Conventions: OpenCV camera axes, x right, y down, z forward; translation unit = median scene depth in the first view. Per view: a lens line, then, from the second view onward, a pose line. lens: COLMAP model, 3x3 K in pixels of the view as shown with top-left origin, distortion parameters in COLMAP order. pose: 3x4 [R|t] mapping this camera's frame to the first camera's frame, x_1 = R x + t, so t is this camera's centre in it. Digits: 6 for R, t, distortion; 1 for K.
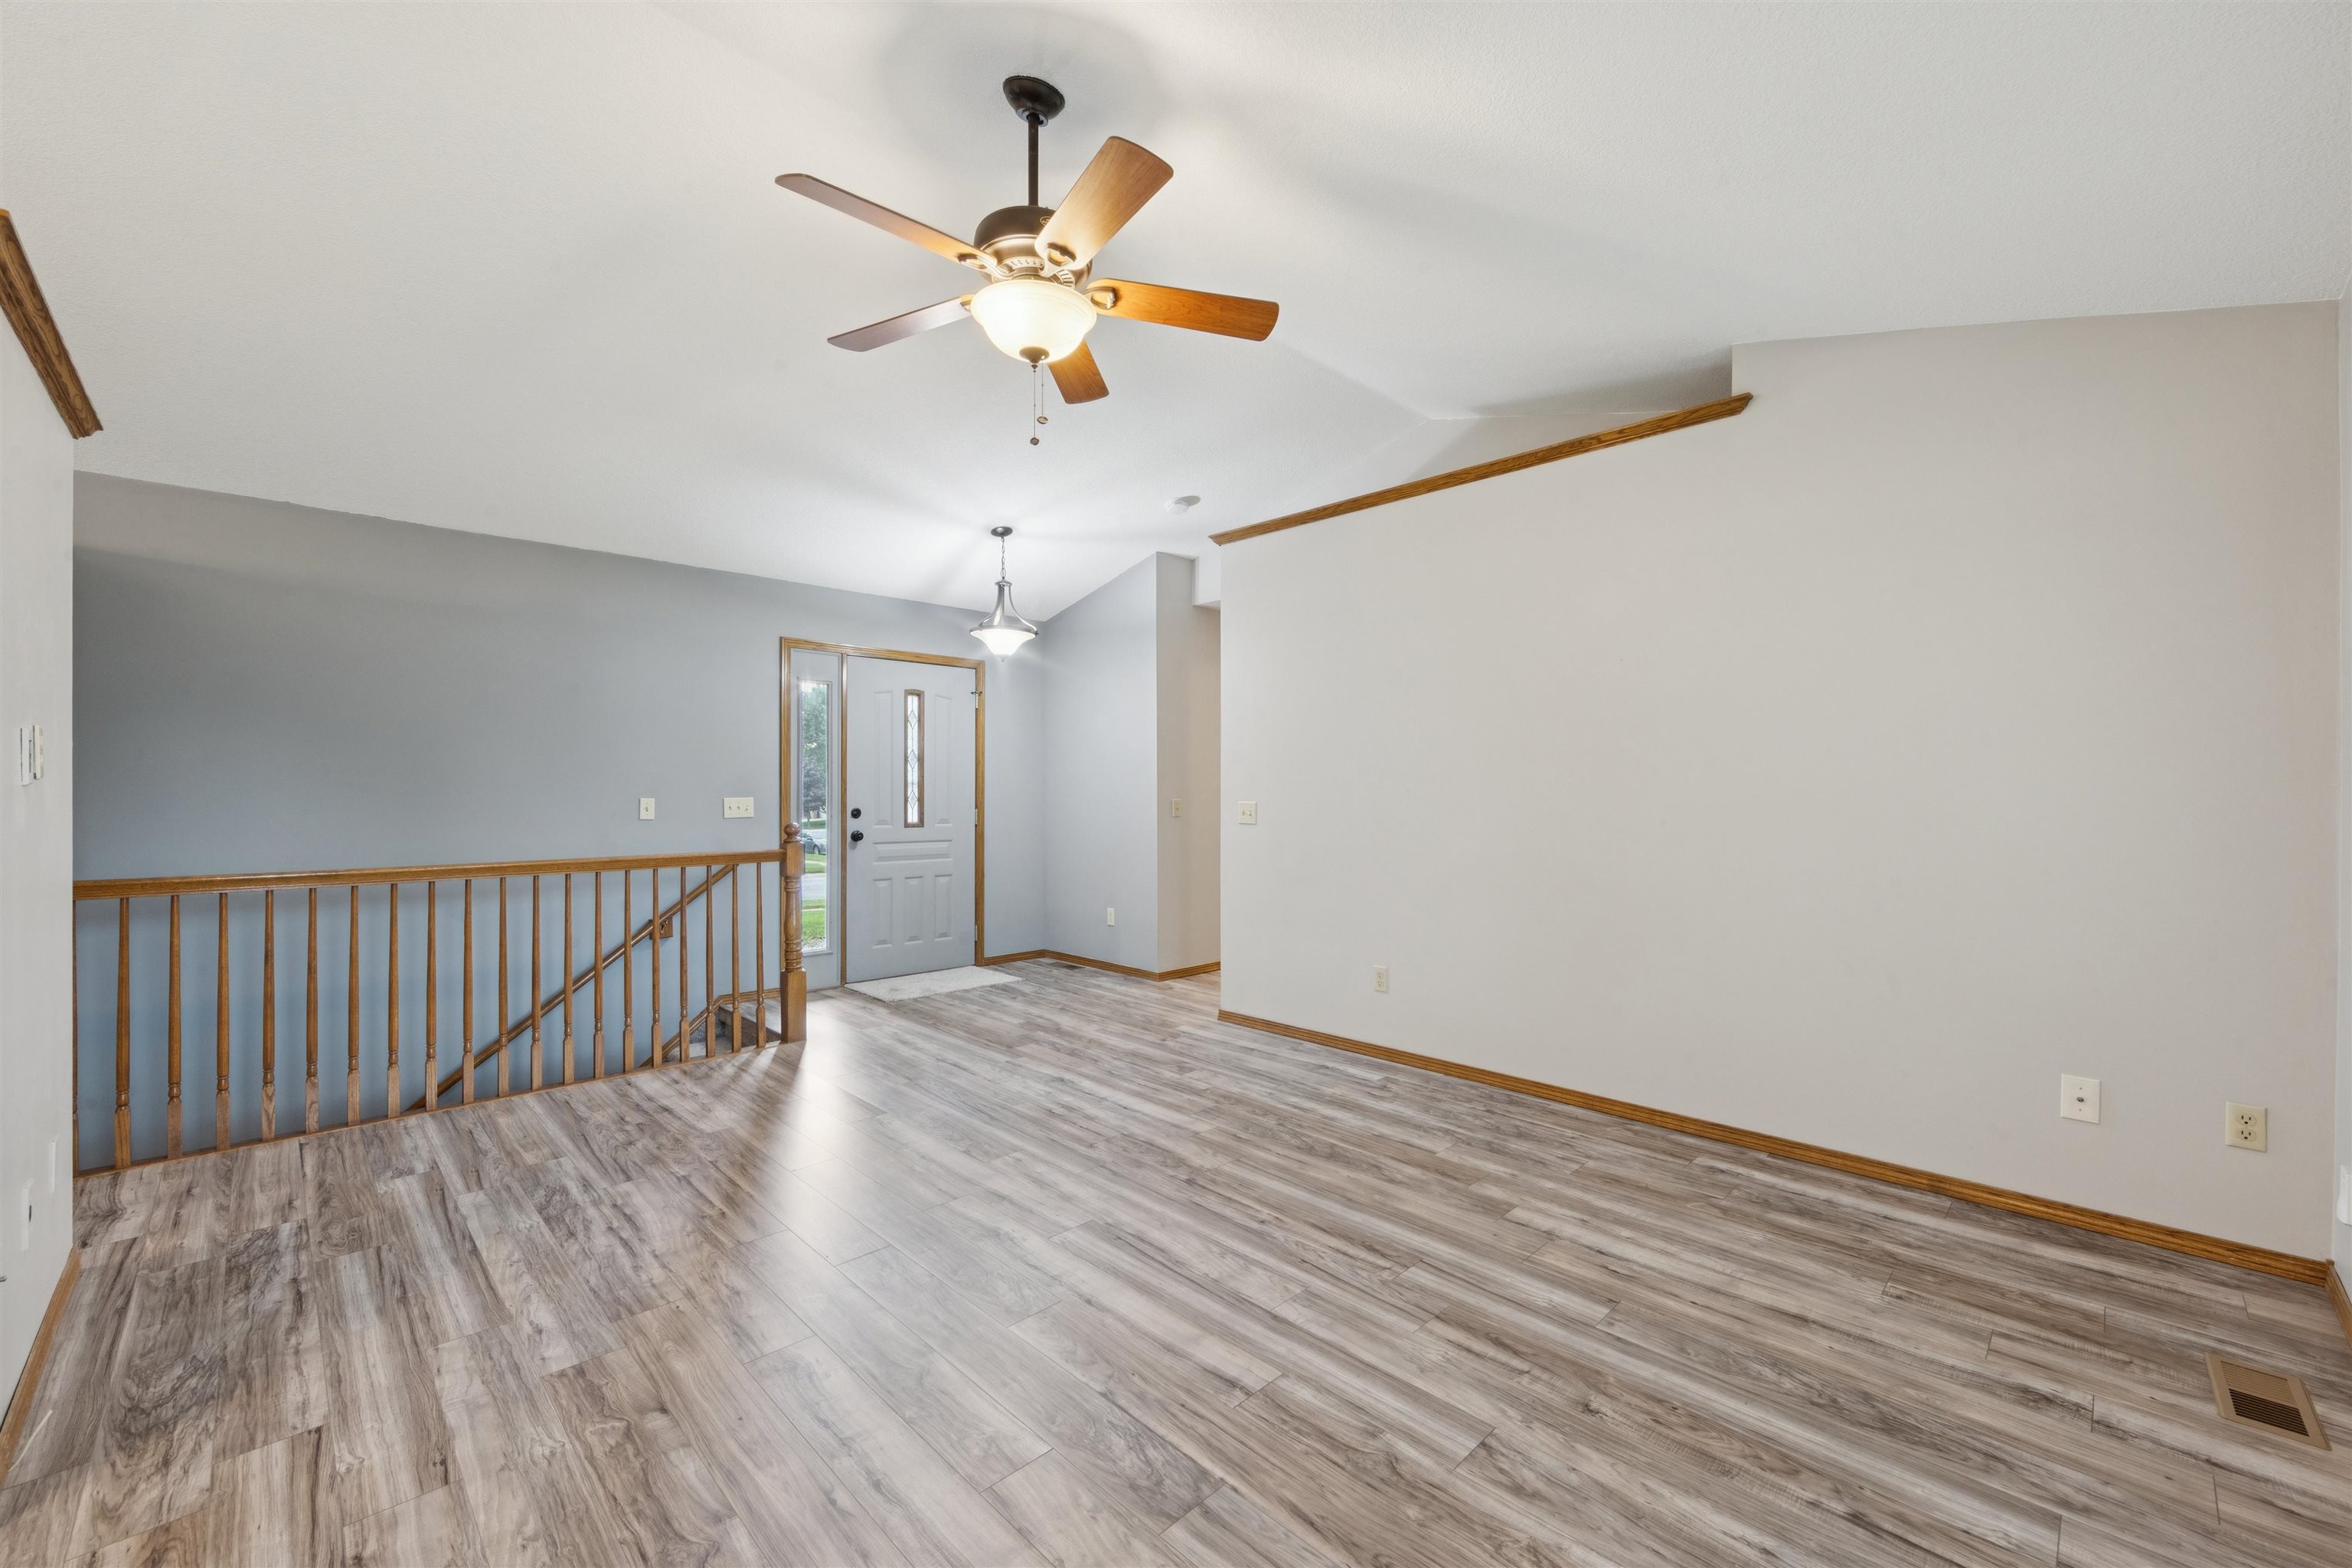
lens RADIAL K [[928.7, 0, 1179.3], [0, 928.7, 790.8], [0, 0, 1]] dist [-0.002388, -0.001142]
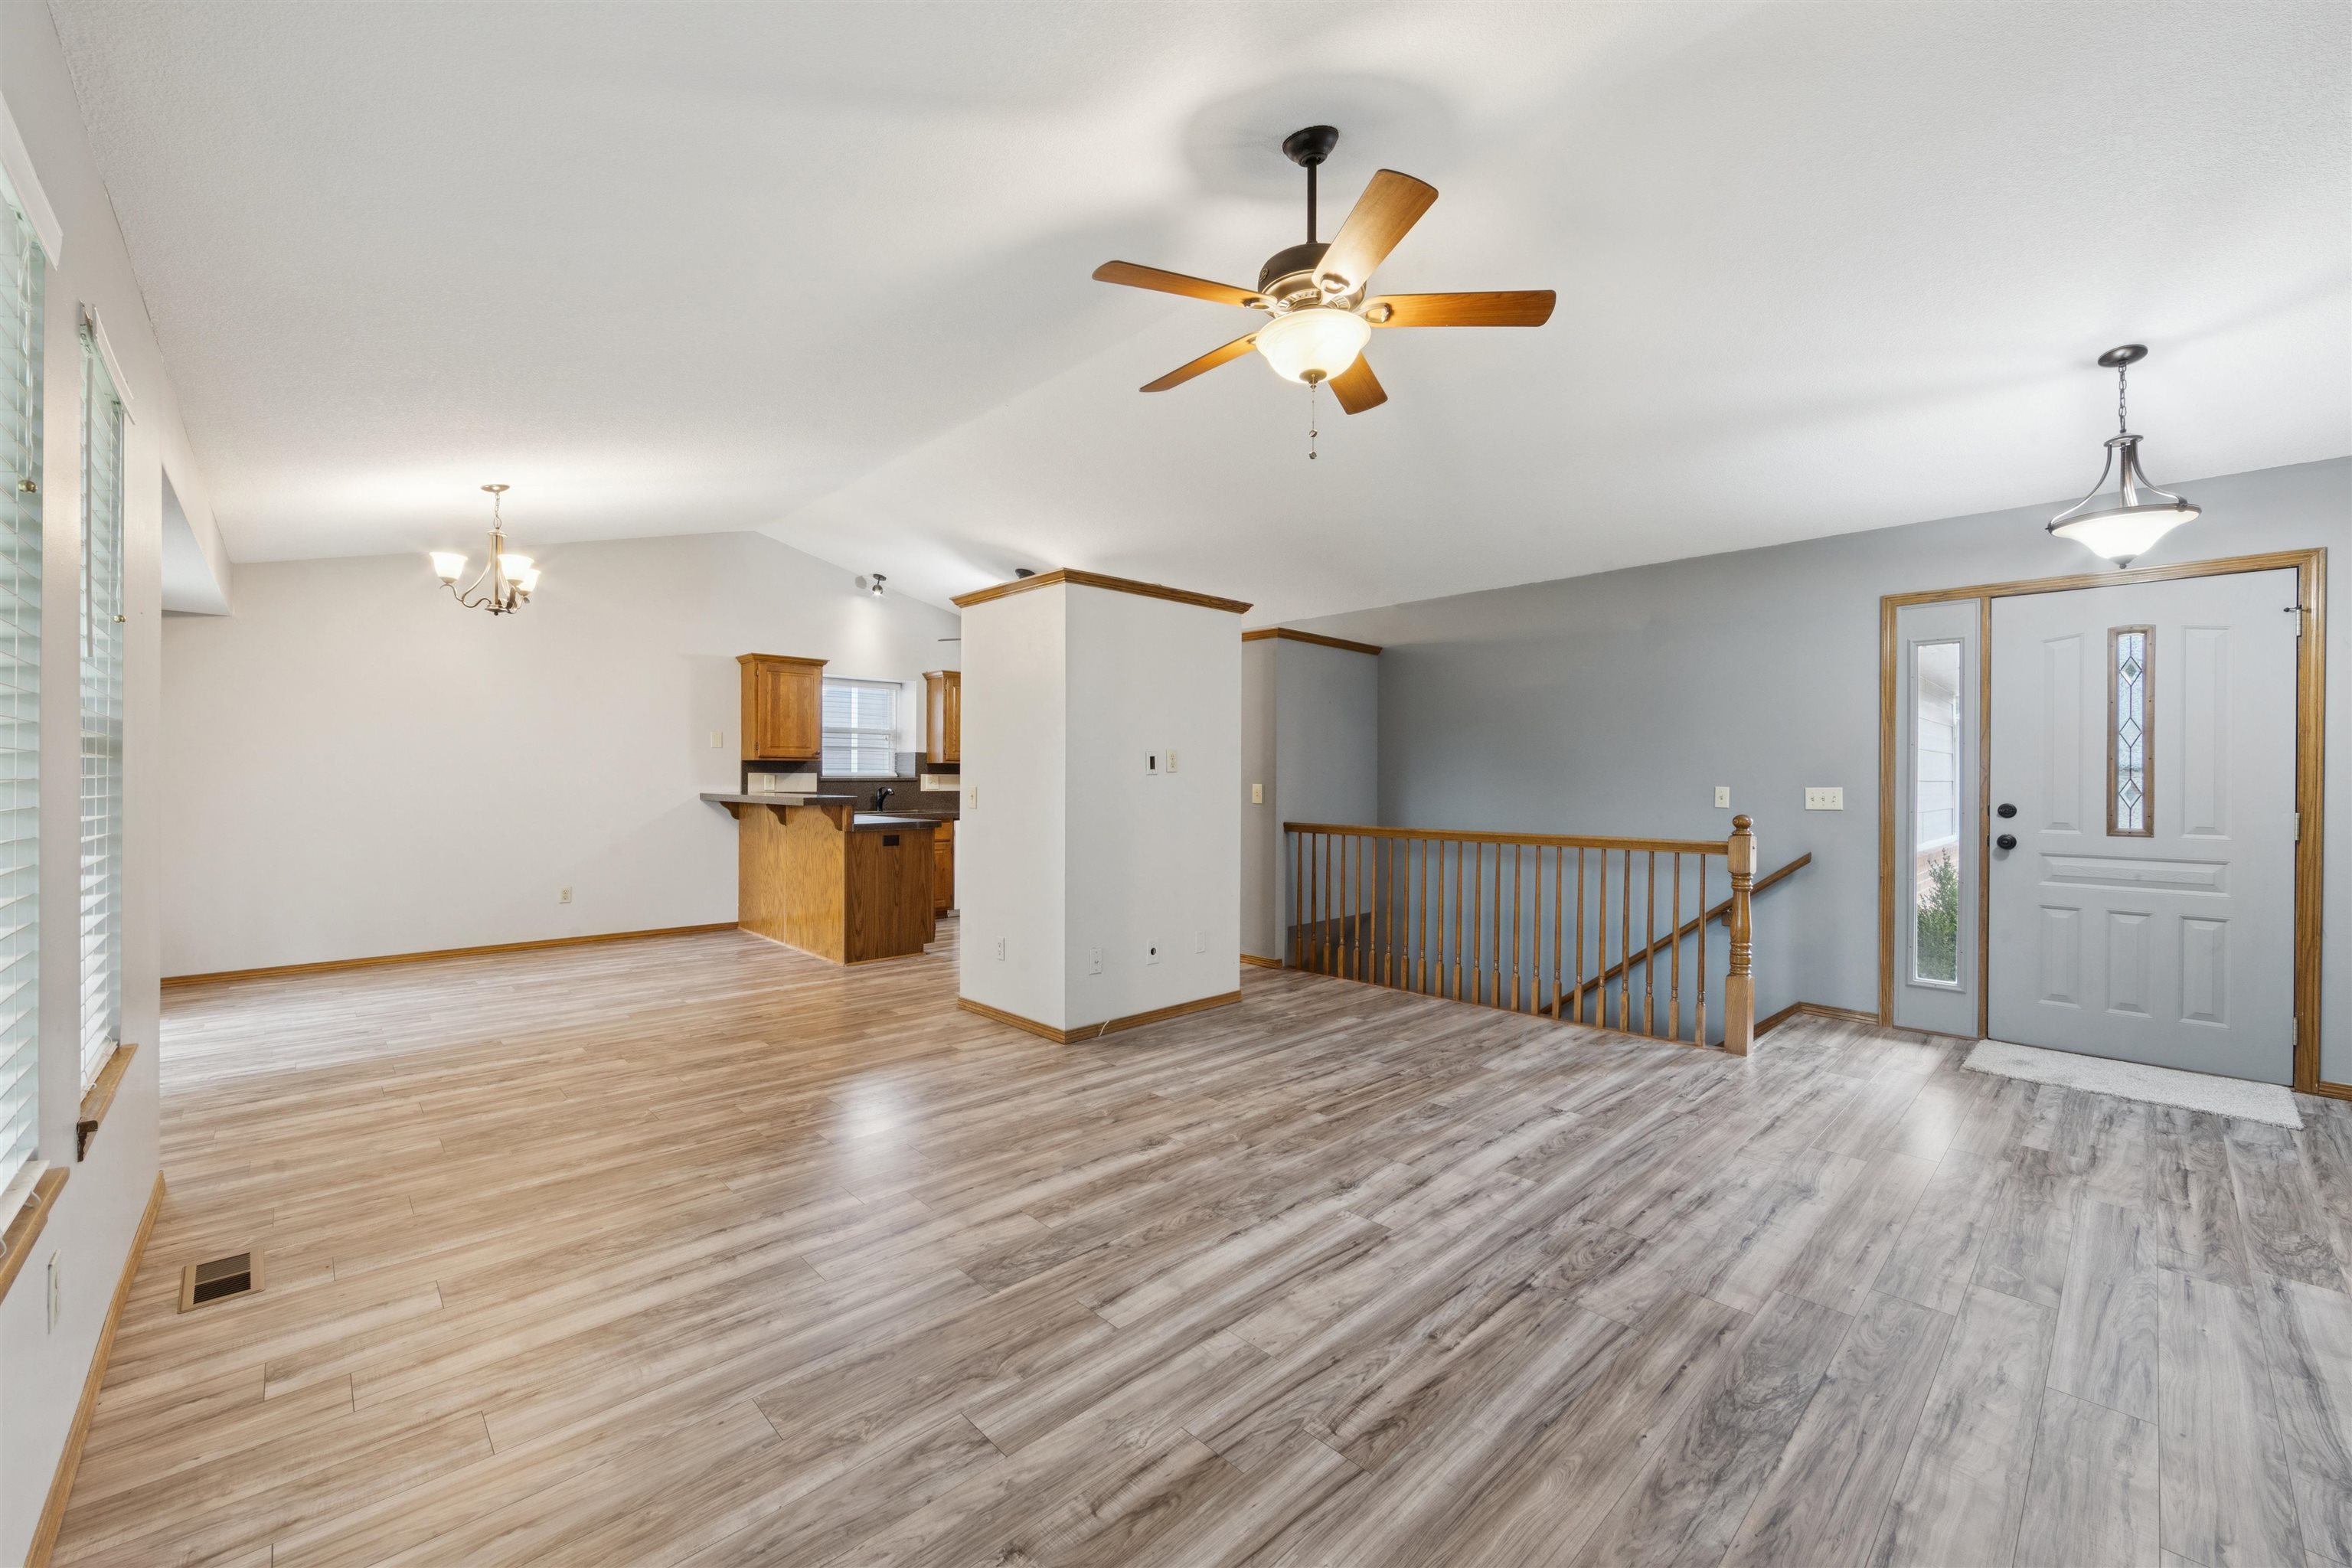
lens RADIAL K [[928.7, 0, 1188.1], [0, 928.7, 784.3], [0, 0, 1]] dist [-0.002388, -0.001142]
pose [[-0.011790, 0.006248, -0.999911, 0.775164], [-0.003979, 0.999972, 0.006296, 0.002937], [0.999923, 0.004053, -0.011765, 0.728693]]
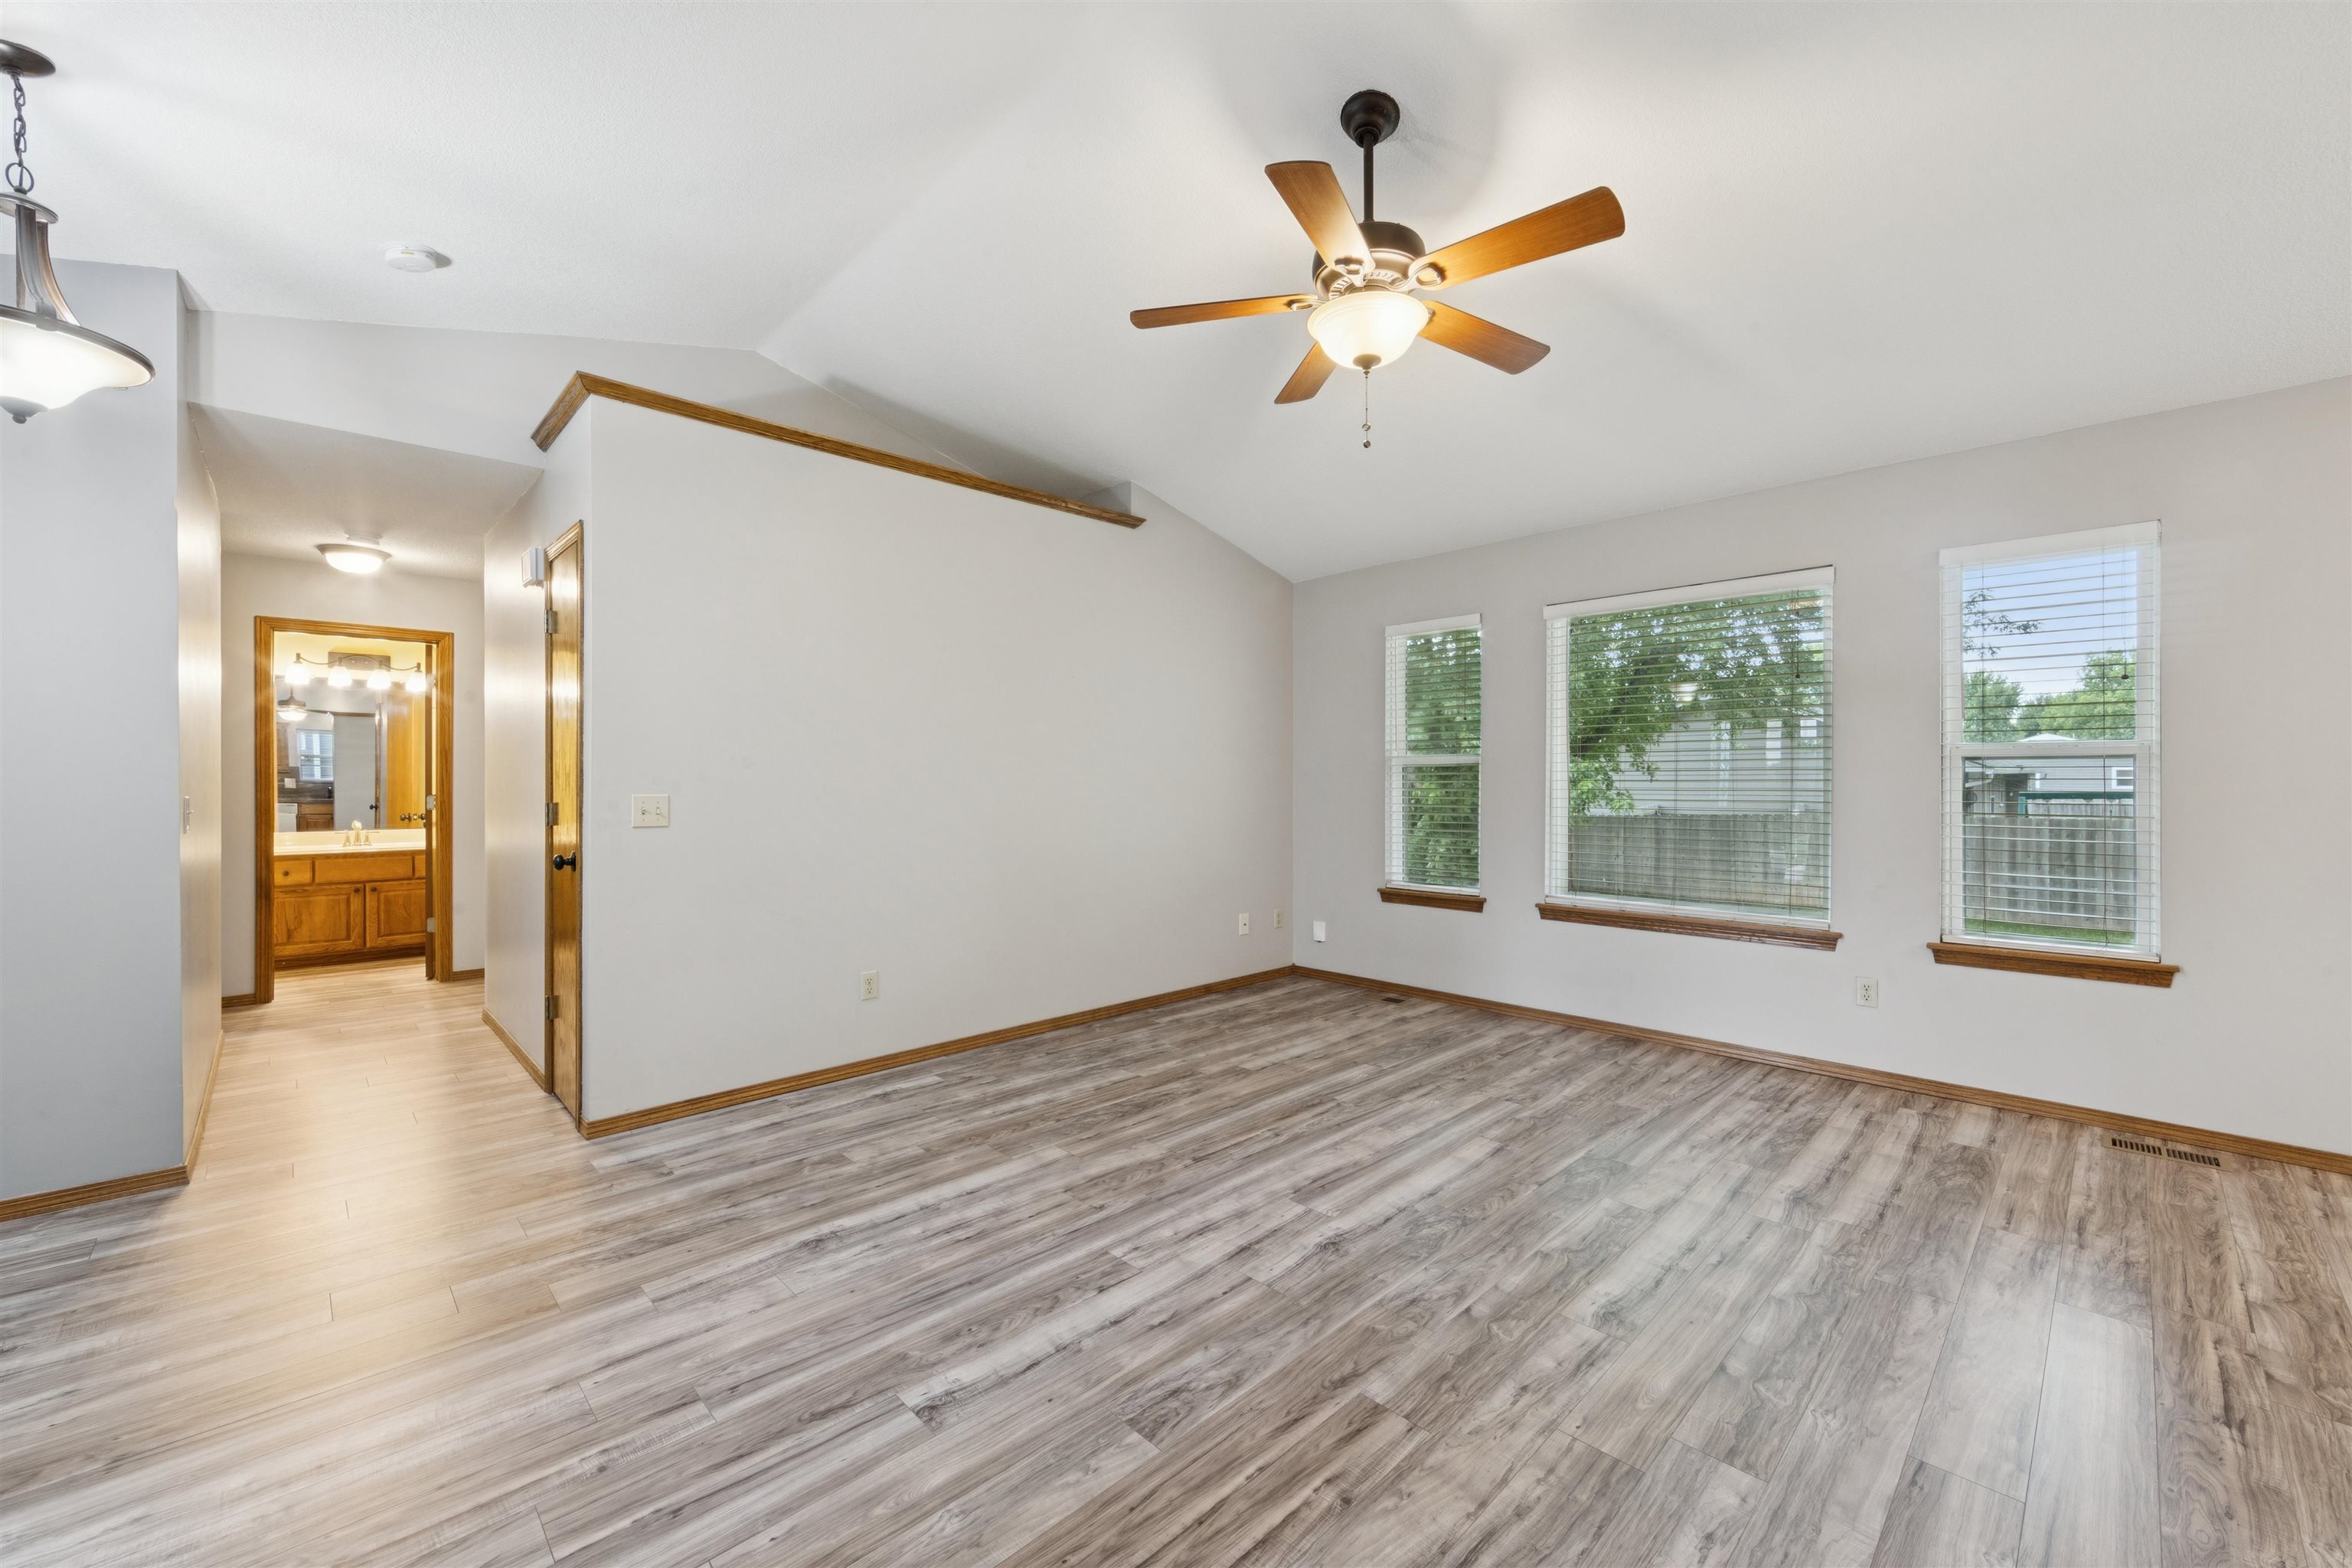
lens RADIAL K [[928.7, 0, 1187.6], [0, 928.7, 776.3], [0, 0, 1]] dist [-0.002388, -0.001142]
pose [[0.003329, -0.000227, 0.999994, -1.009790], [0.002579, 0.999997, 0.000218, -0.001192], [-0.999991, 0.002578, 0.003330, 1.005683]]
